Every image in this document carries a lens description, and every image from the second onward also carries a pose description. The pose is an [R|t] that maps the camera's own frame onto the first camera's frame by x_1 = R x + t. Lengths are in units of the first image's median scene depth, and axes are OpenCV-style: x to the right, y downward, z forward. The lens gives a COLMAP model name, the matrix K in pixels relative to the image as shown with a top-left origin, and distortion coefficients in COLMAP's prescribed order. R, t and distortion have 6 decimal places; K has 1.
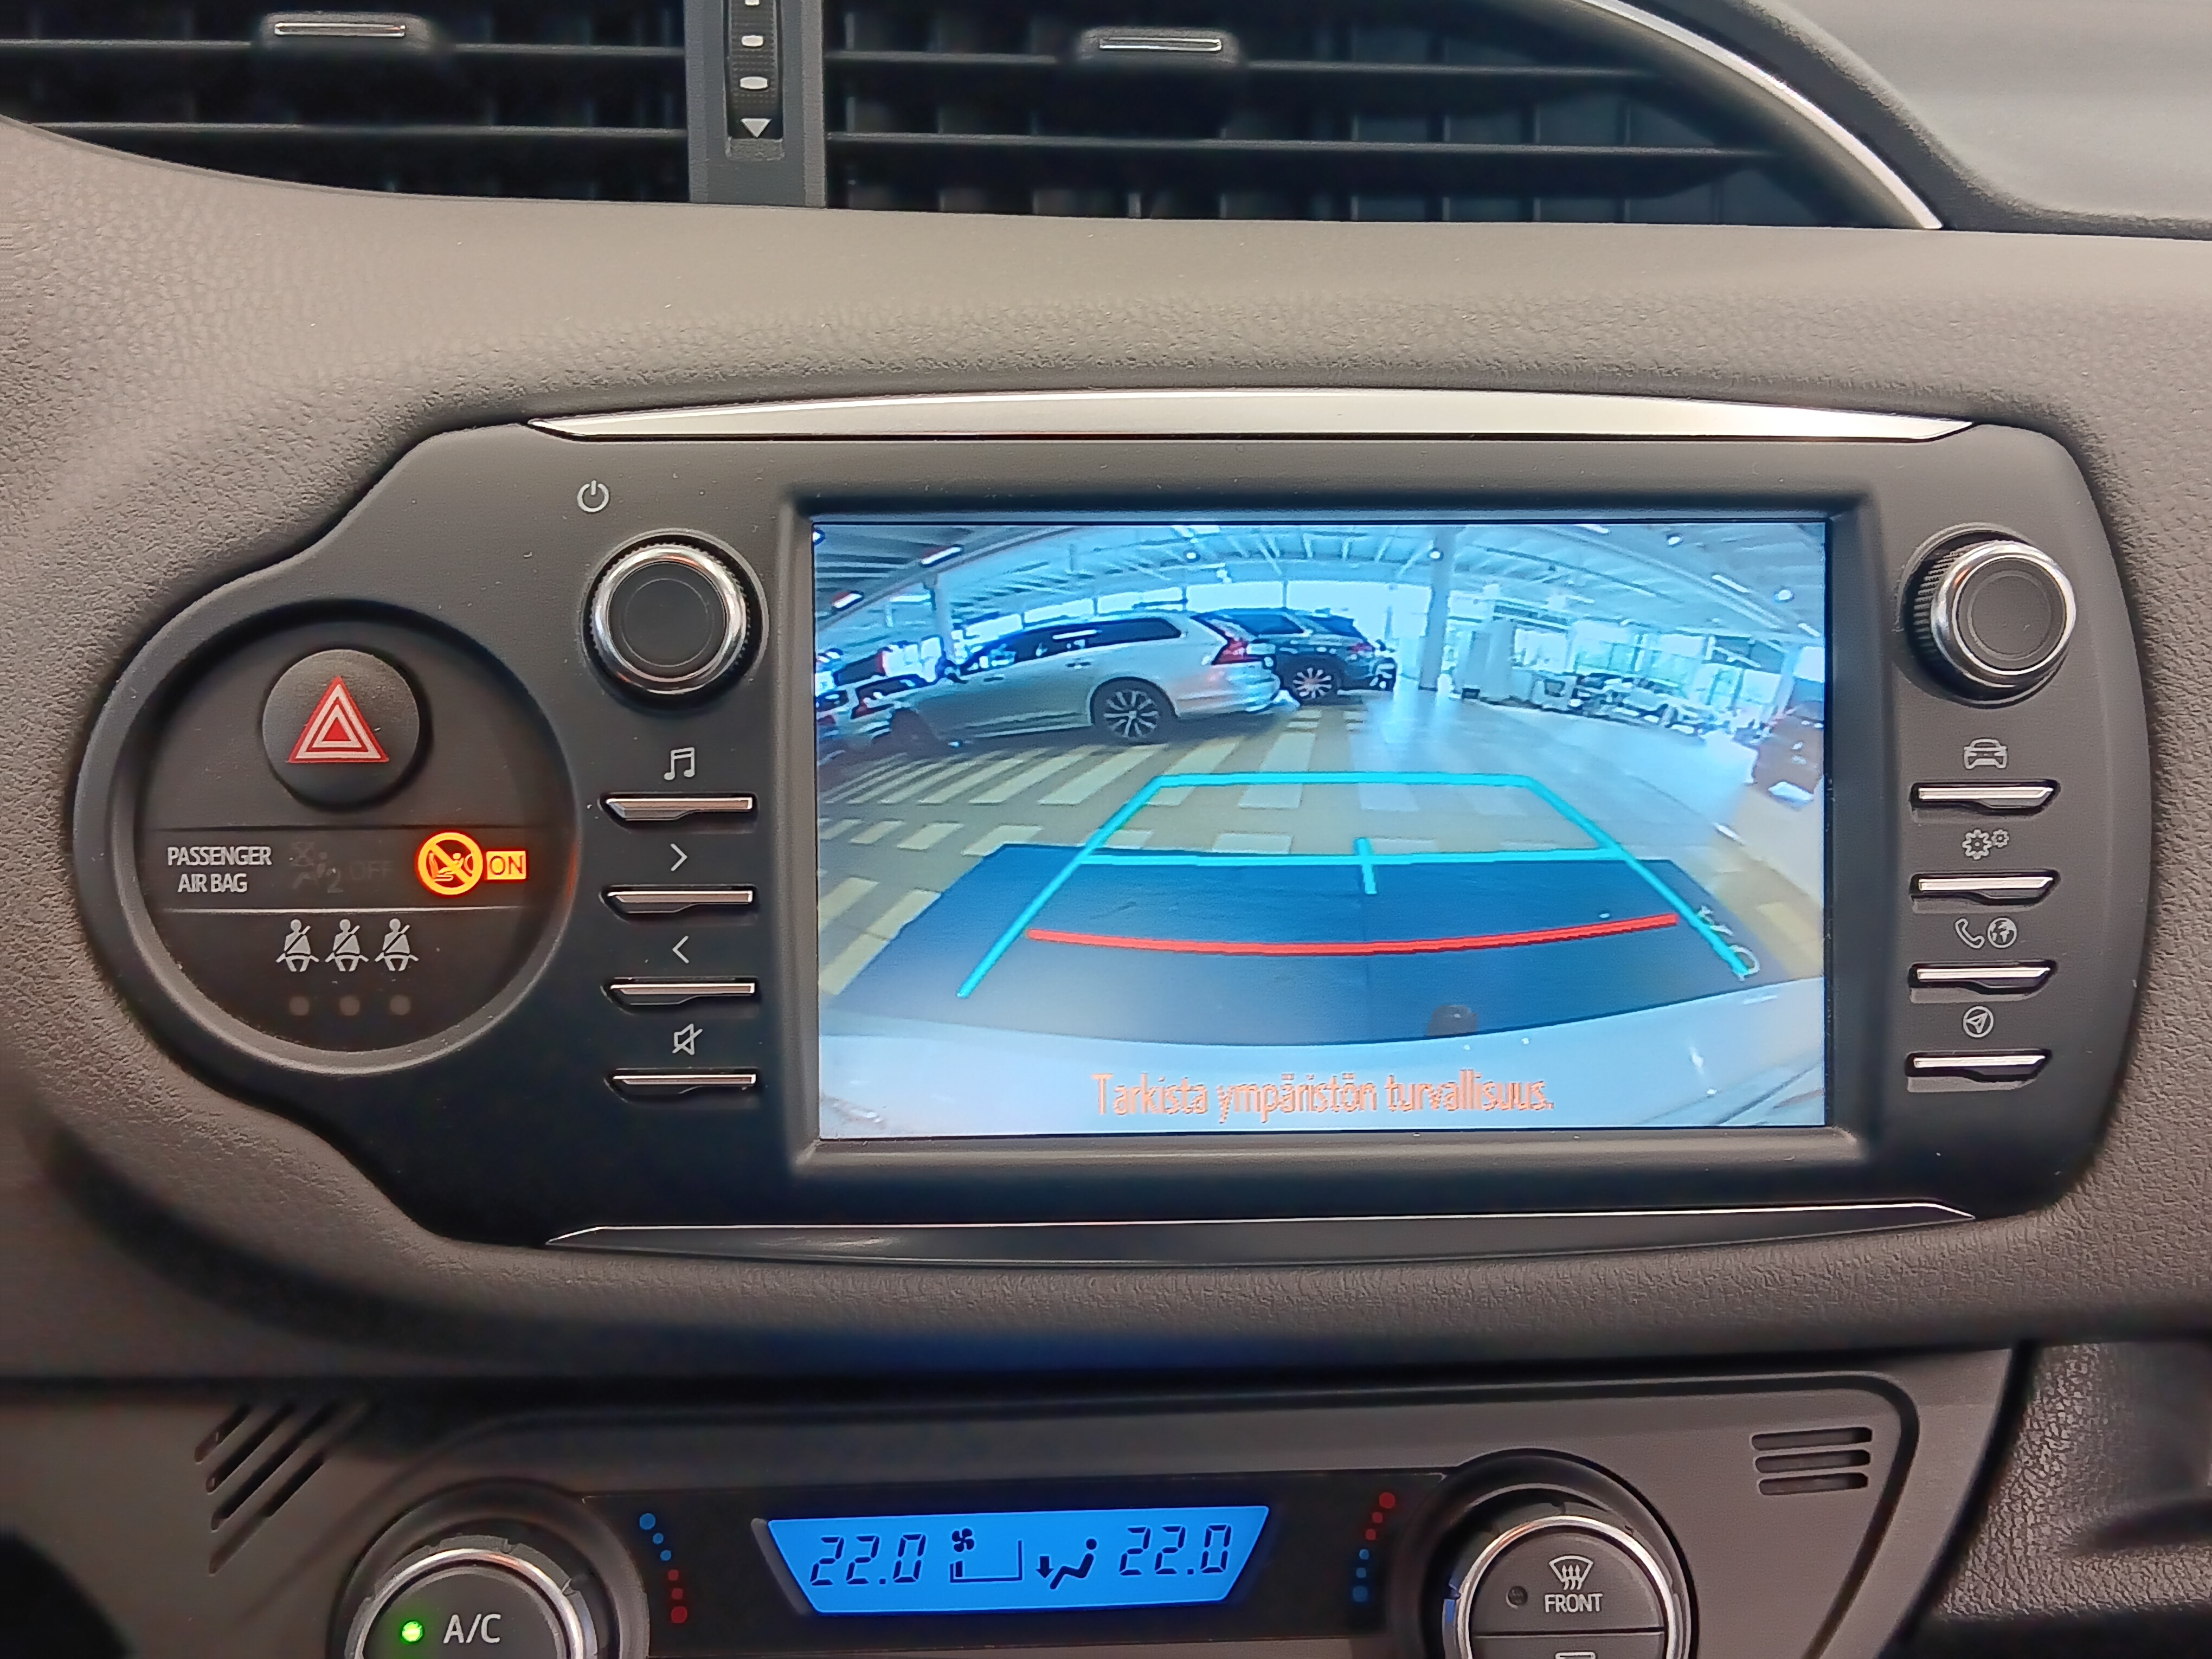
lens RADIAL K [[2528.1, 0, 1130.0], [0, 2528.1, 831.7], [0, 0, 1]] dist [0.136562, -0.467874]
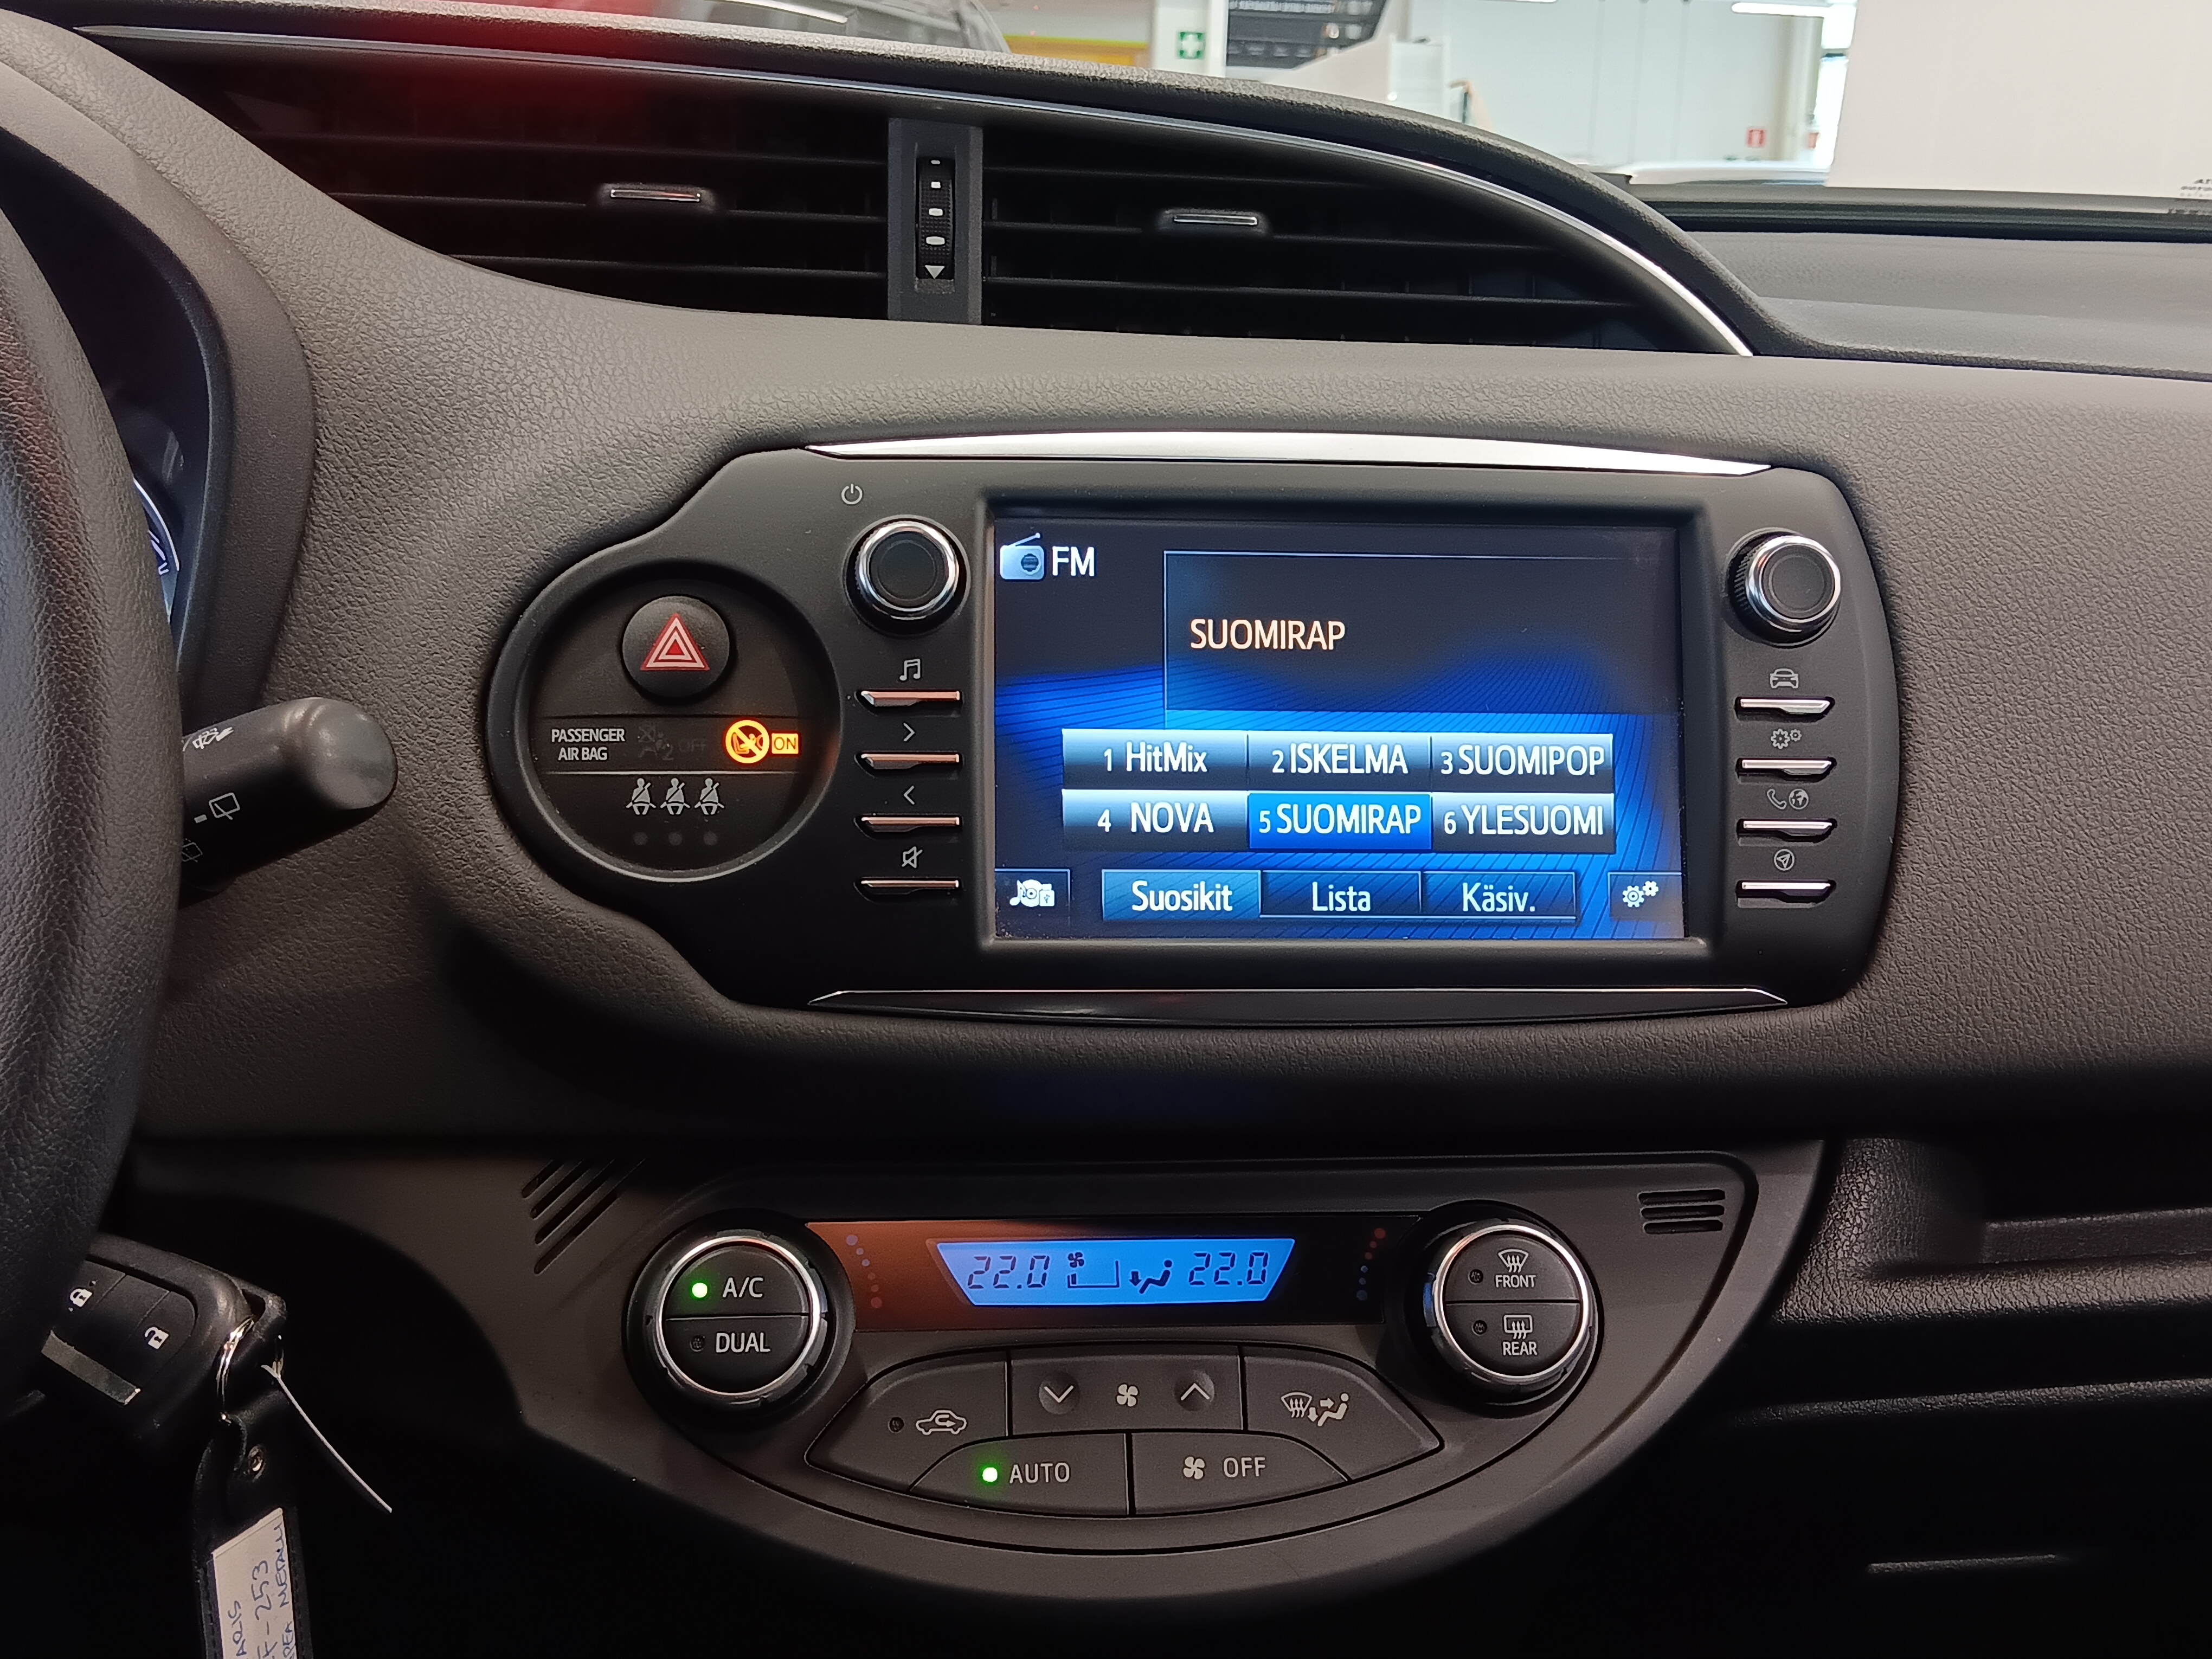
lens RADIAL K [[2528.1, 0, 1130.0], [0, 2528.1, 831.7], [0, 0, 1]] dist [0.136562, -0.467874]
pose [[0.999090, 0.006806, 0.042104, -0.105836], [-0.002031, 0.993657, -0.112433, 0.222153], [-0.042602, 0.112245, 0.992767, -0.439685]]
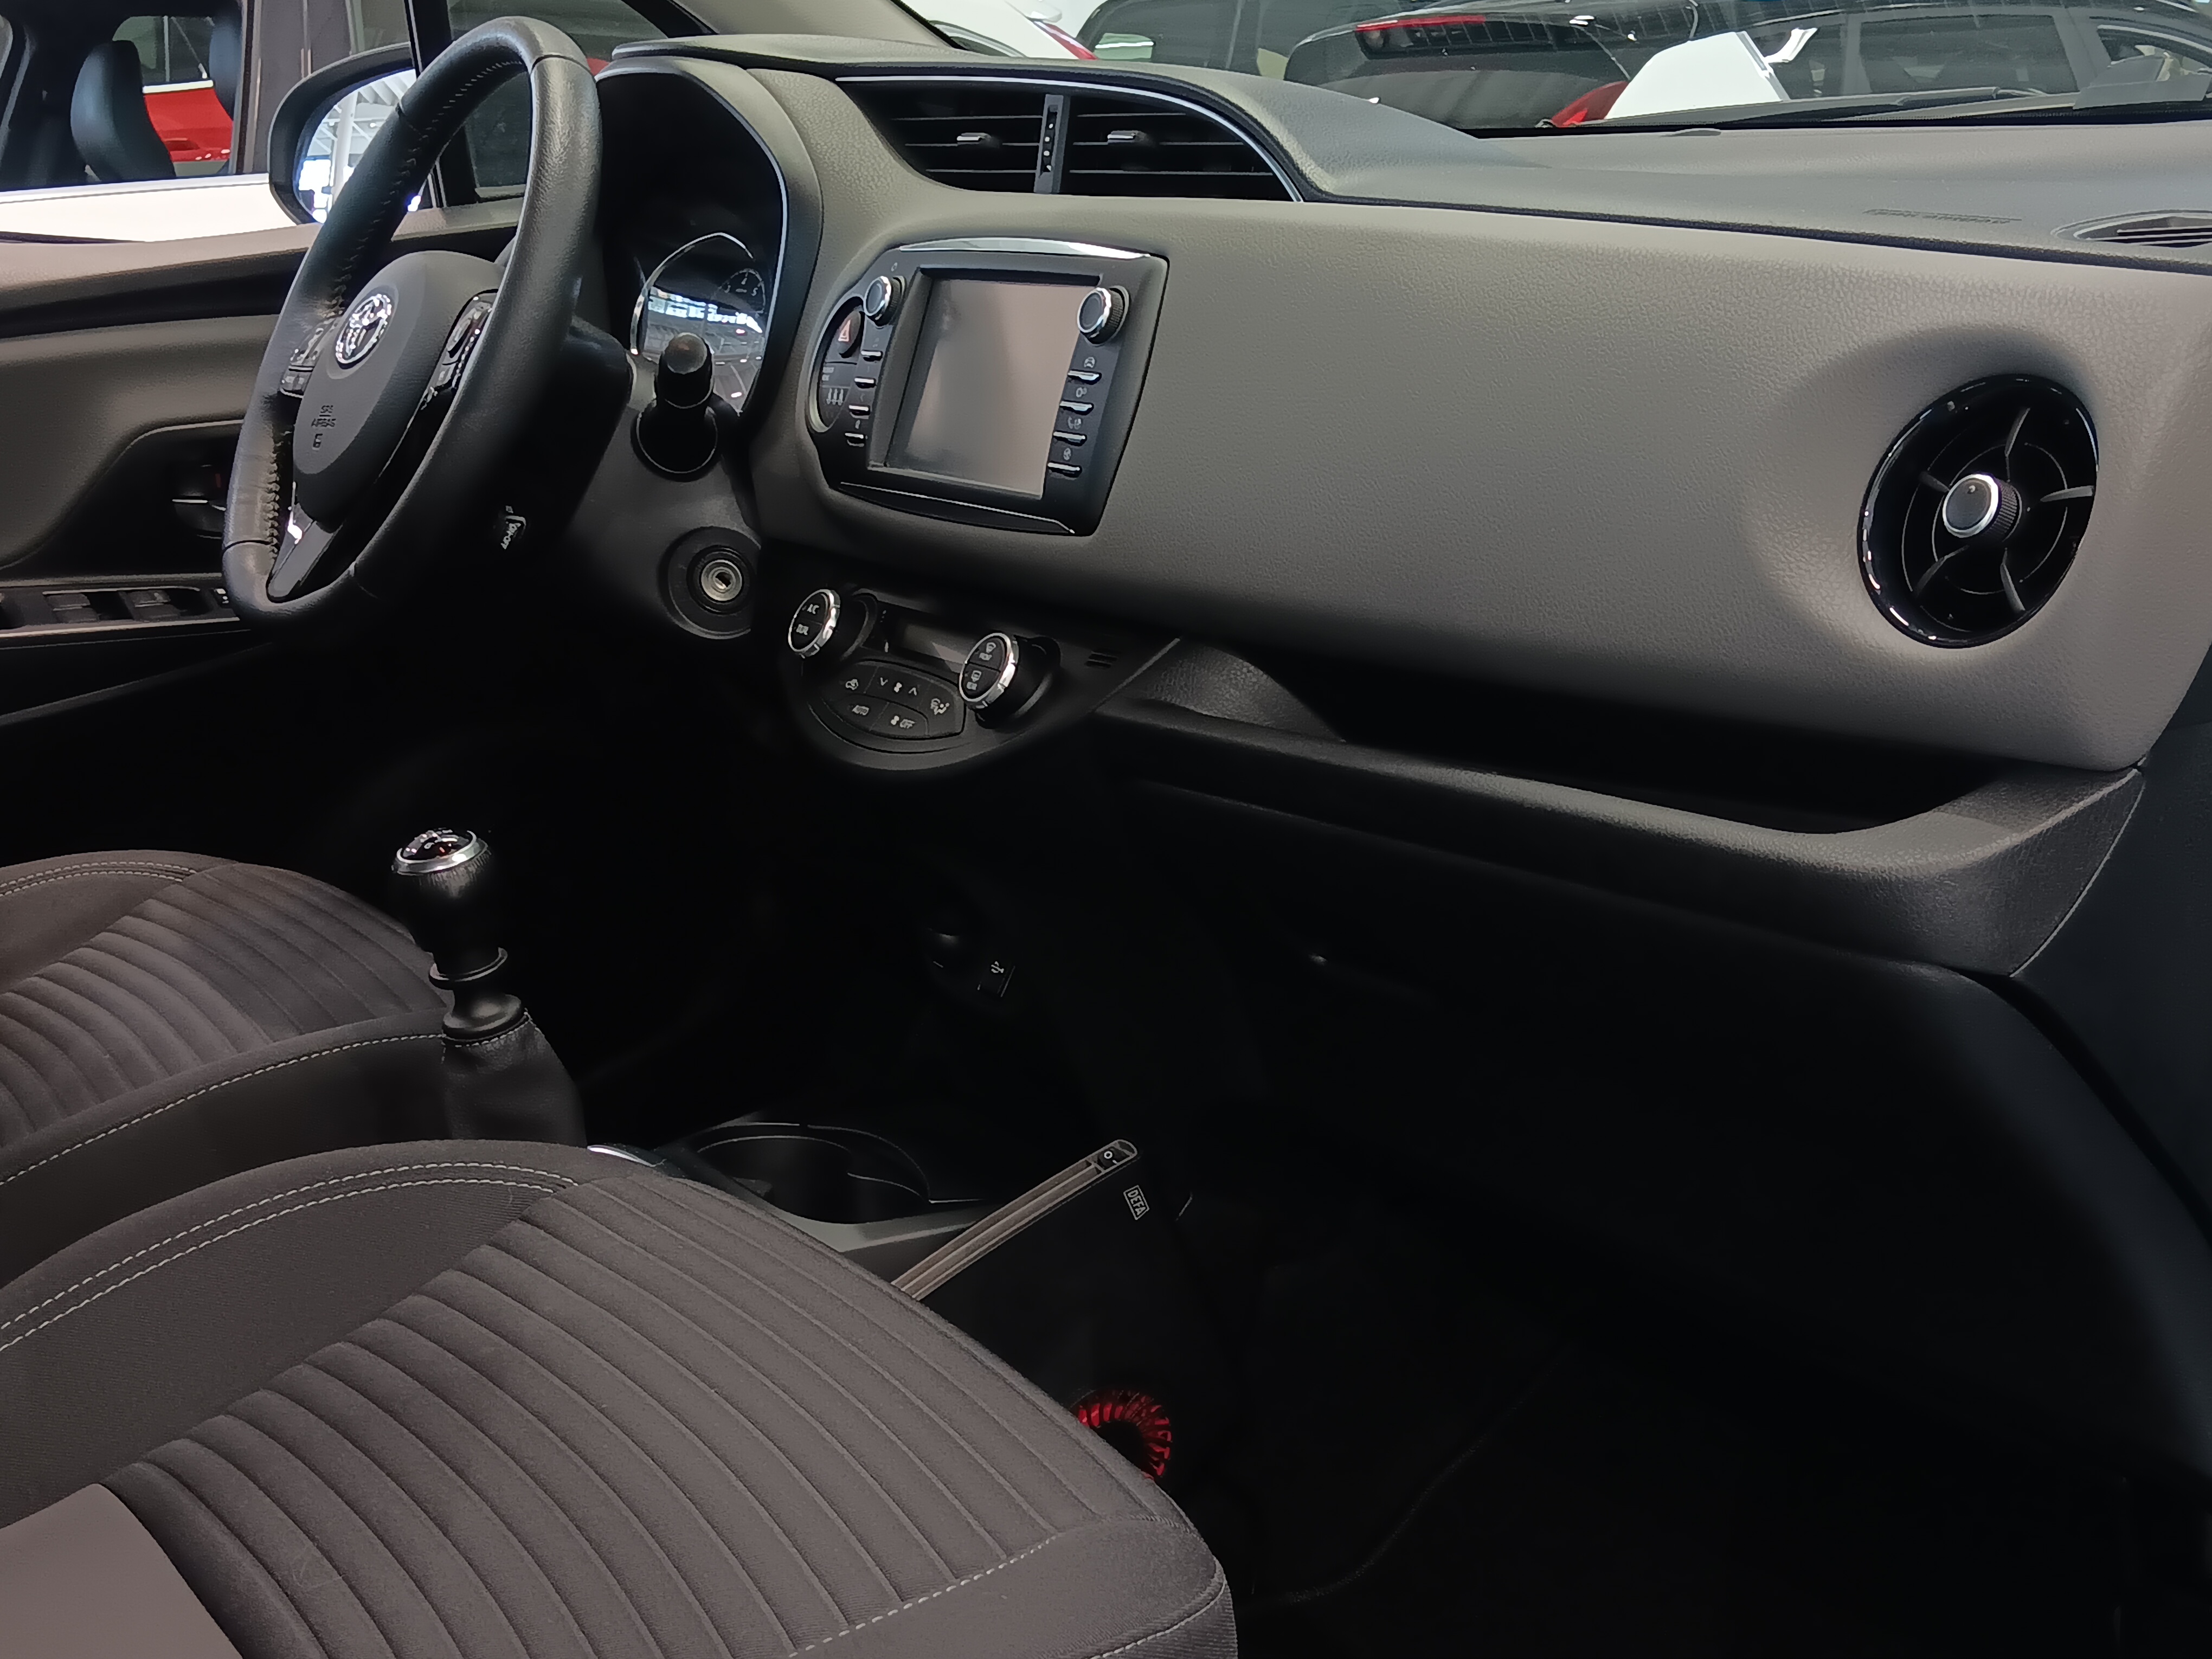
lens RADIAL K [[2827.4, 0, 1159.4], [0, 2827.4, 832.3], [0, 0, 1]] dist [0.099664, -0.068135]
pose [[0.492434, 0.177271, -0.852105, 3.157834], [-0.283784, 0.958236, 0.035350, 0.337644], [0.822785, 0.224406, 0.522175, -0.478012]]
